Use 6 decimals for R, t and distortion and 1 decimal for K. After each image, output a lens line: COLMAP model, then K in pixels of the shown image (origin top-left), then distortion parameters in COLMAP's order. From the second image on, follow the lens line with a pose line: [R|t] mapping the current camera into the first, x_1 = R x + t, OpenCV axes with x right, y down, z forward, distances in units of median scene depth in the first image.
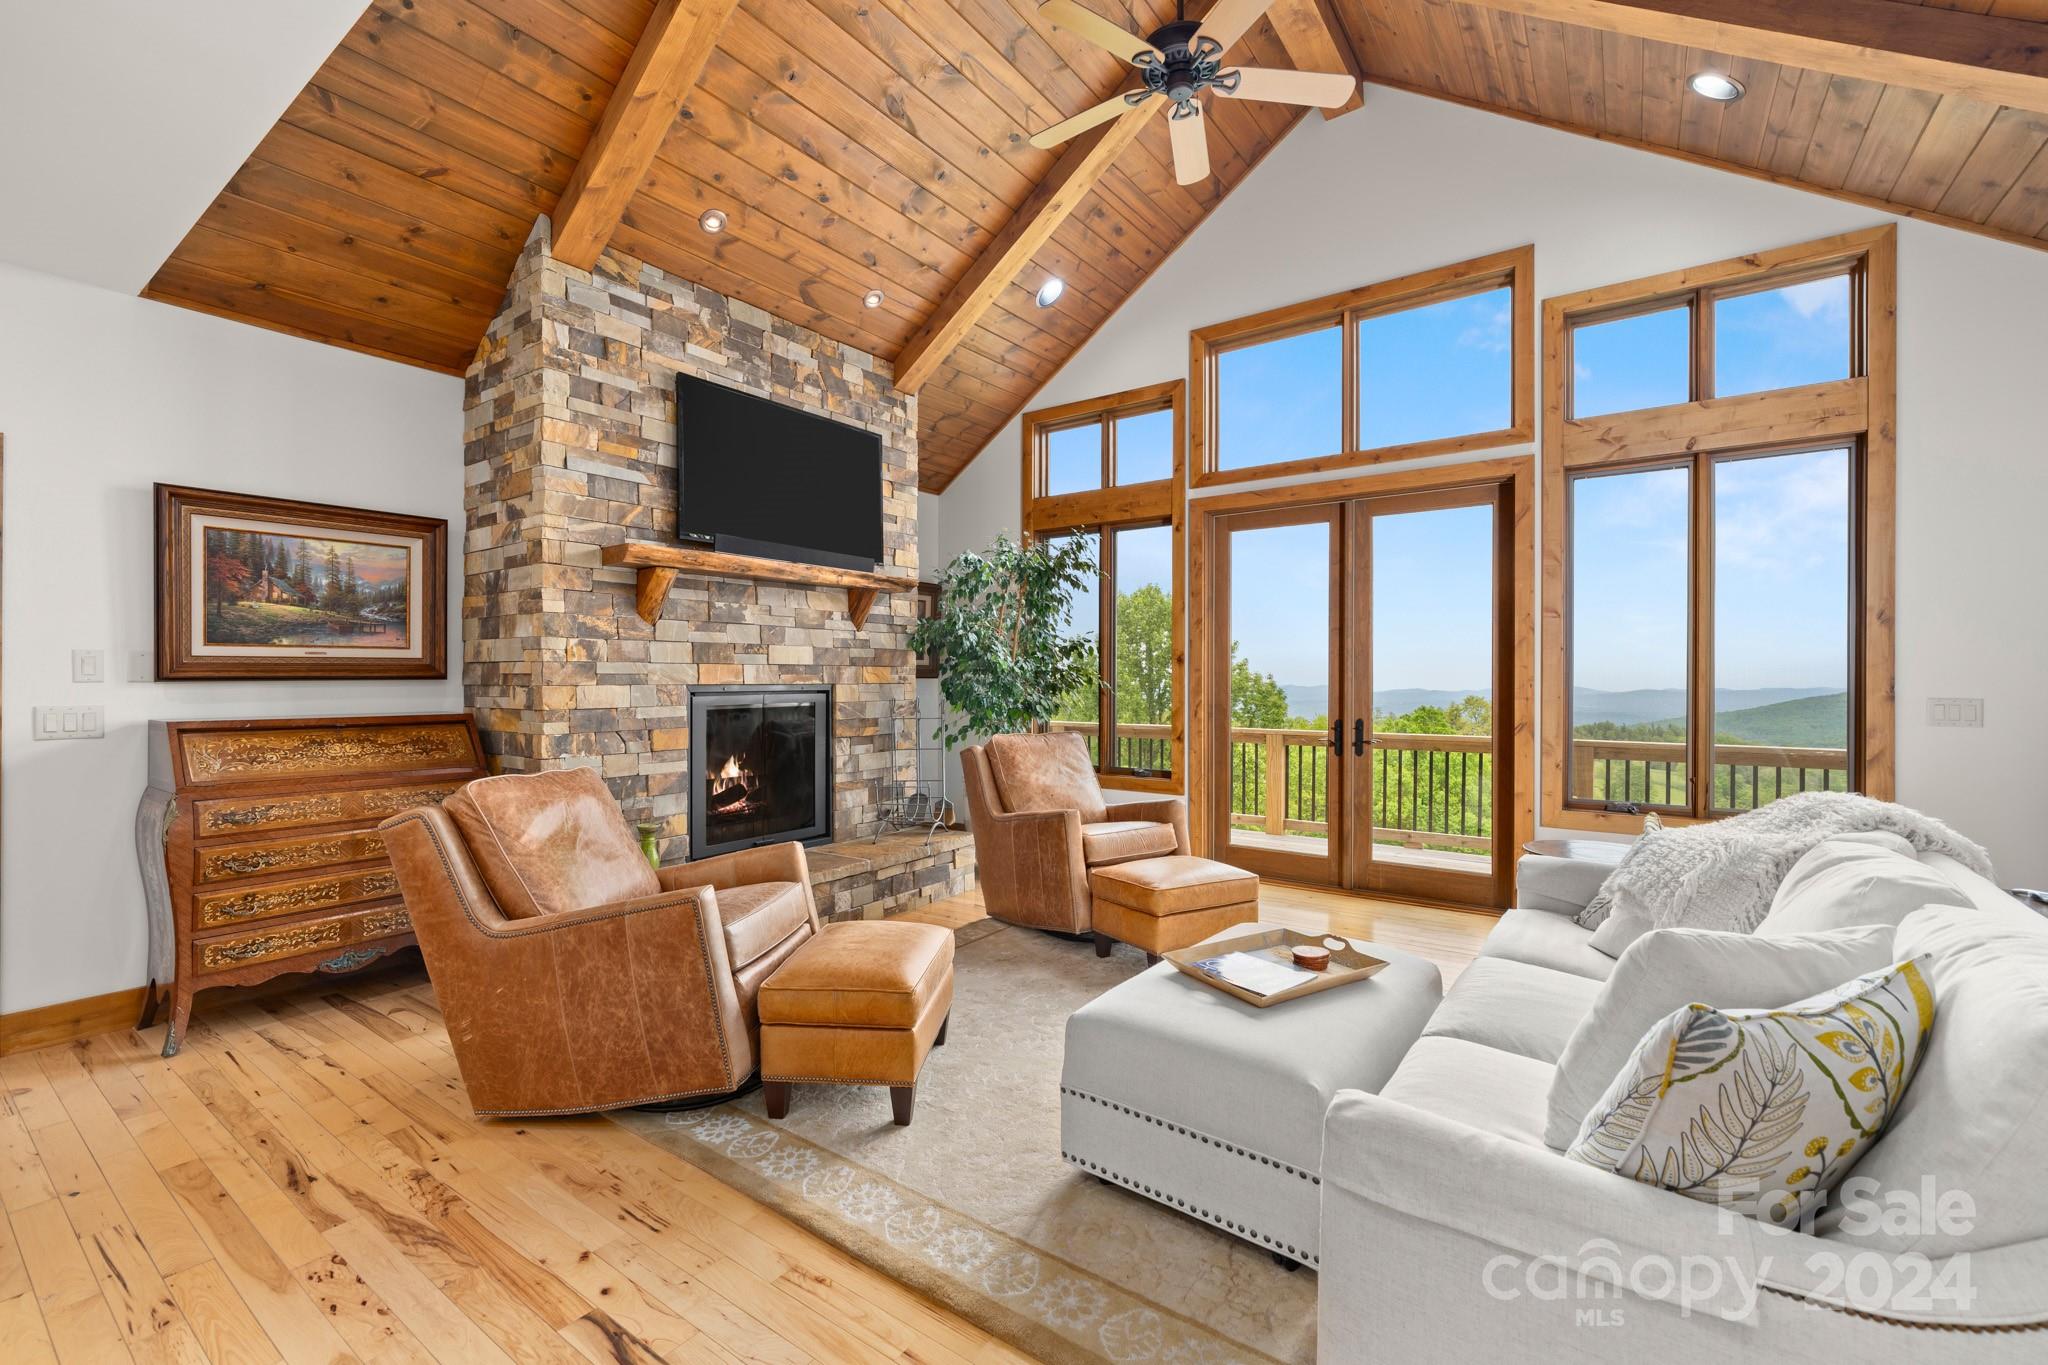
lens RADIAL K [[869.8, 0, 1015.8], [0, 869.8, 678.0], [0, 0, 1]] dist [-0.000587, -0.000013]
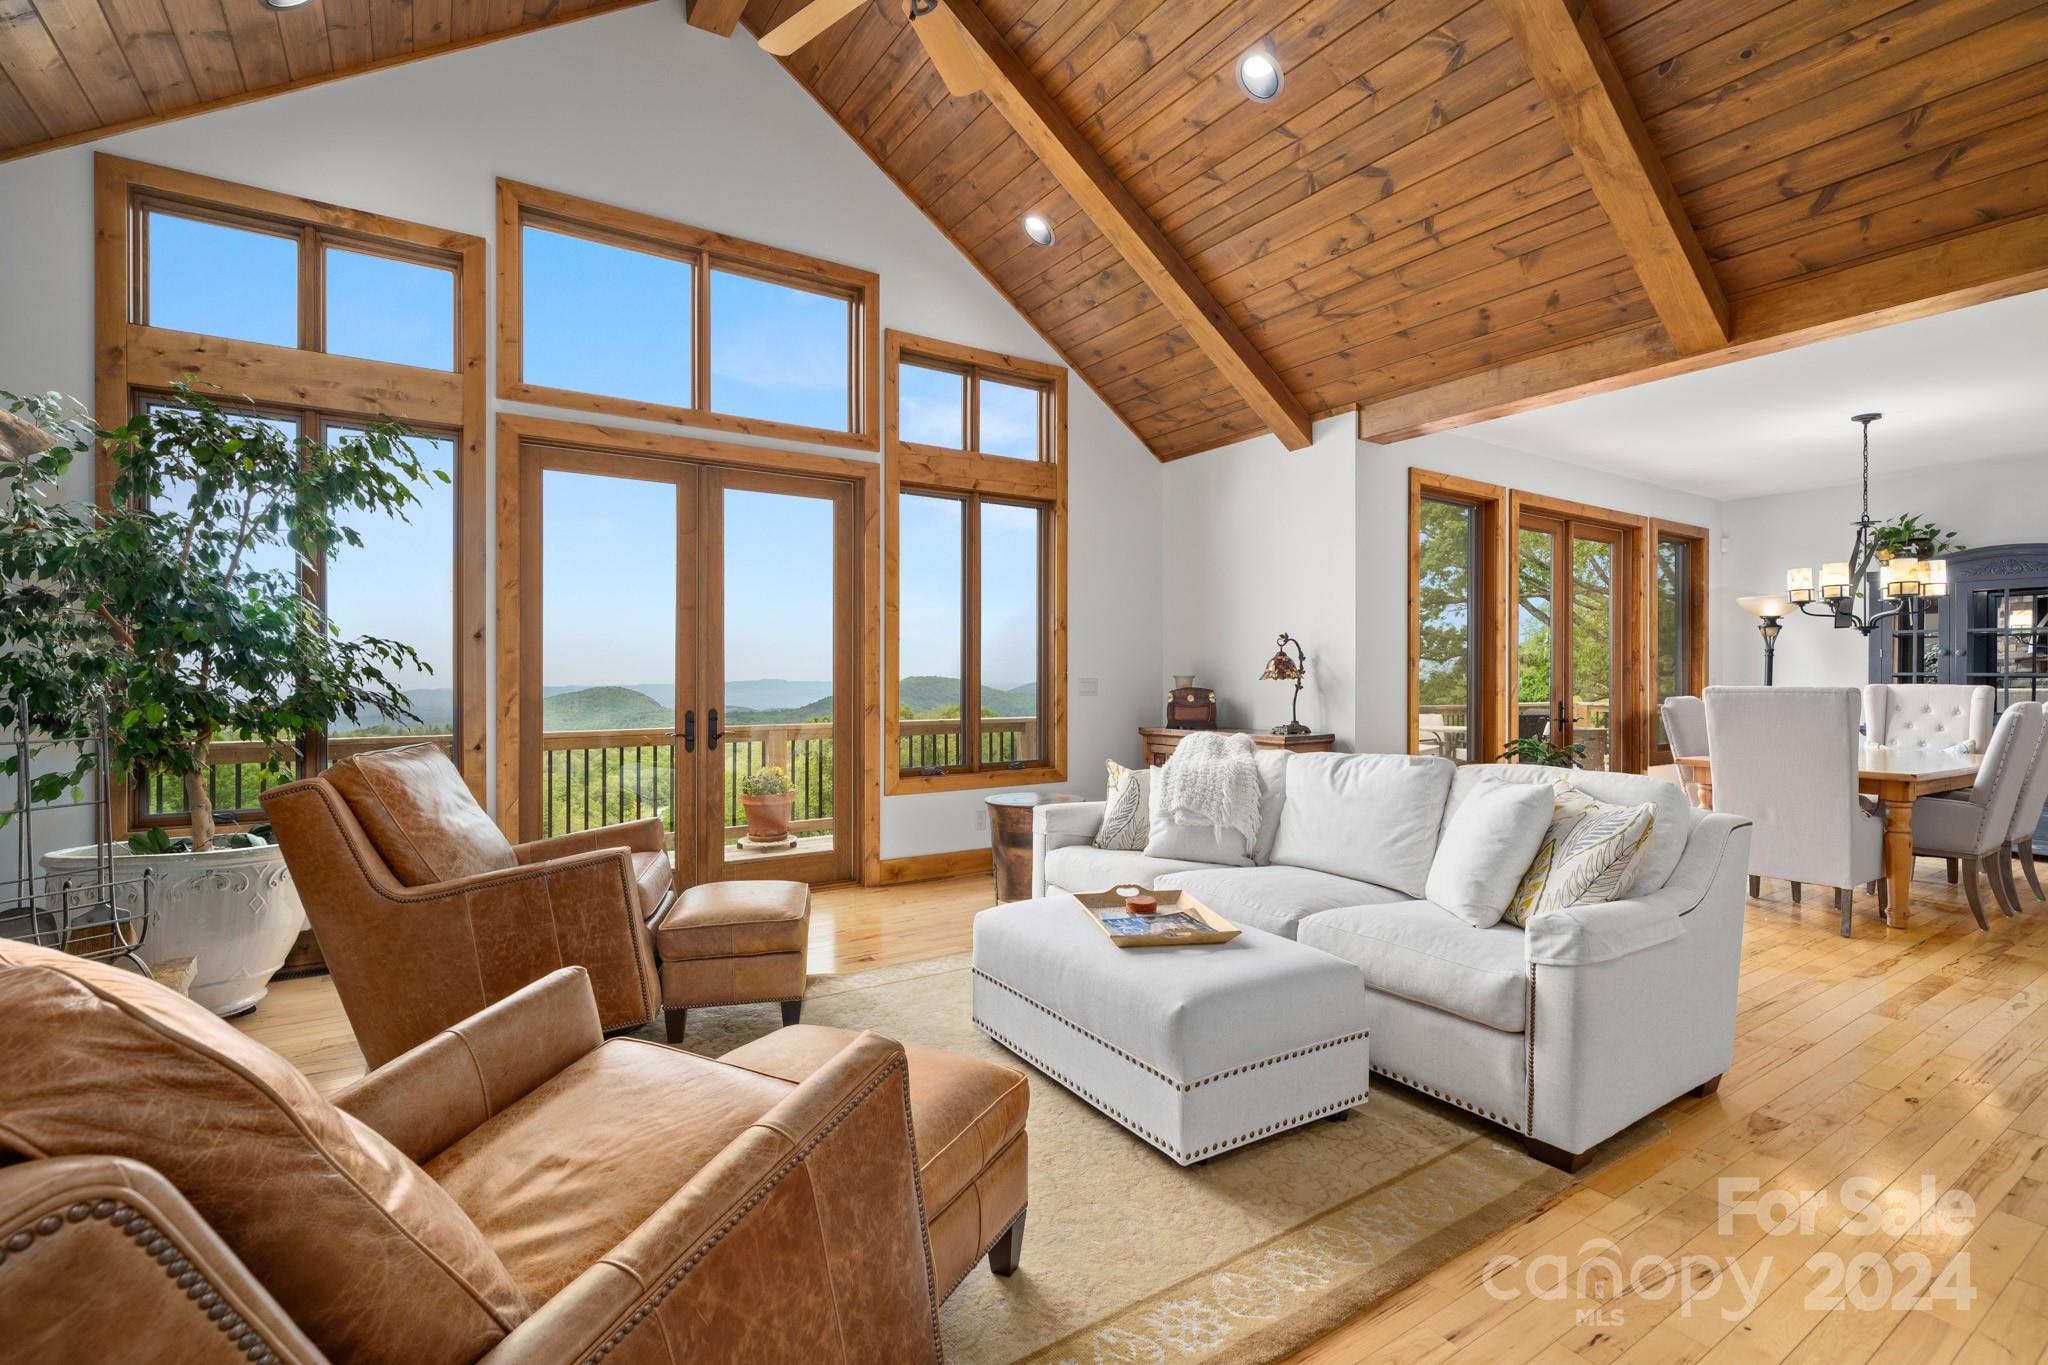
lens RADIAL K [[950.0, 0, 1021.8], [0, 950.0, 680.4], [0, 0, 1]] dist [0.001478, 0.001662]
pose [[0.345343, -0.004593, 0.938465, -0.525441], [0.003226, 0.999988, 0.003707, 0.017851], [-0.938471, 0.001748, 0.345354, 0.445560]]
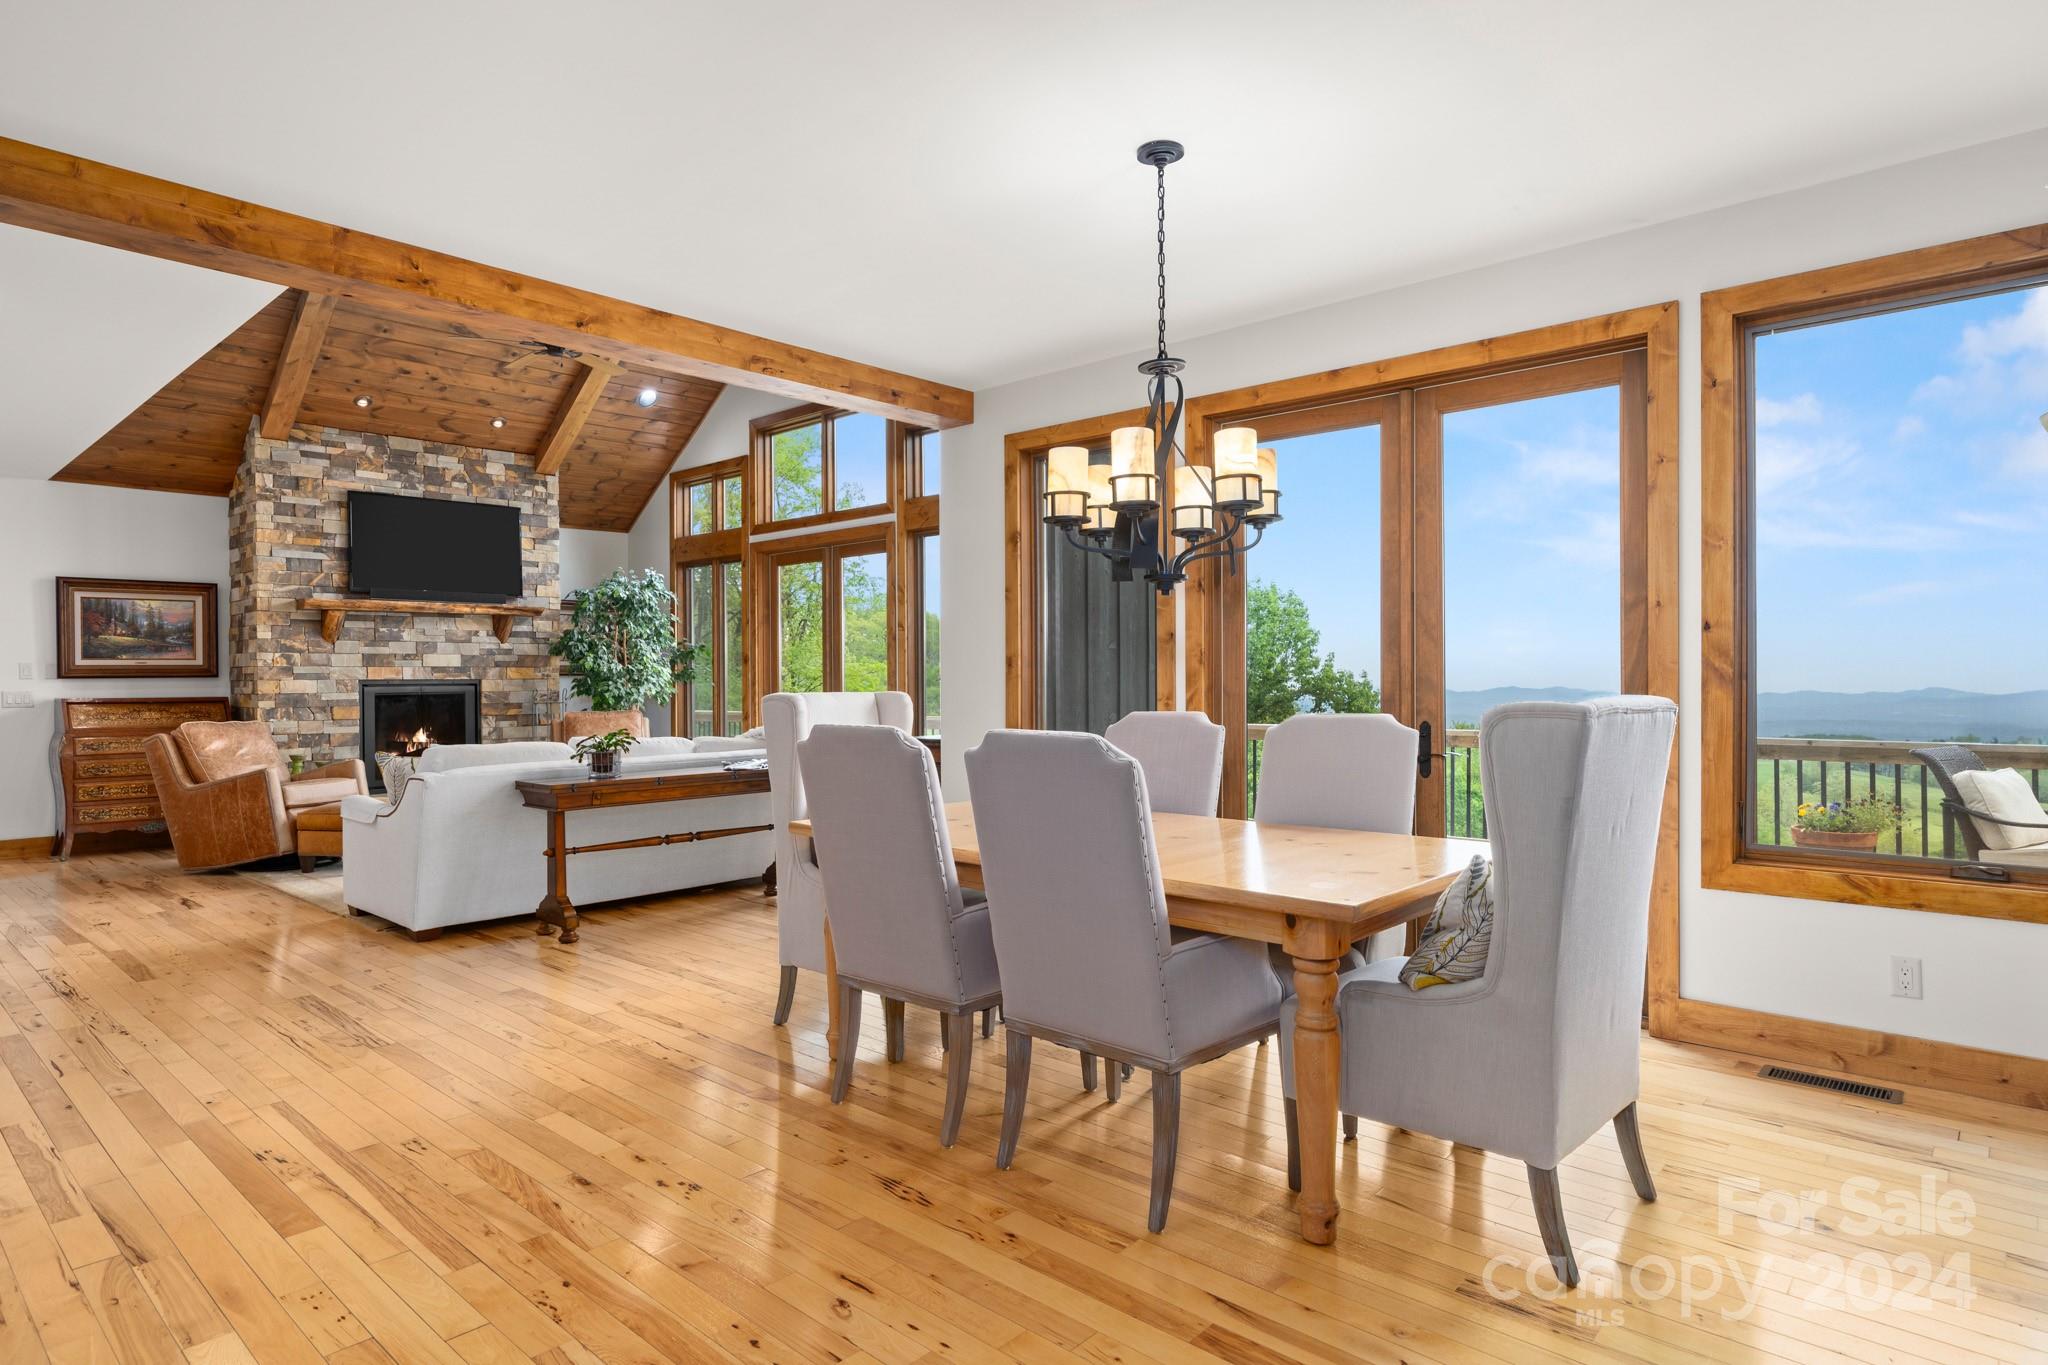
lens RADIAL K [[1144.1, 0, 1024.8], [0, 1144.1, 681.5], [0, 0, 1]] dist [-0.002619, 0.001593]
pose [[0.993577, -0.007642, -0.112900, 1.145143], [0.007762, 0.999970, 0.000620, 0.020134], [0.112892, -0.001492, 0.993606, -1.024348]]
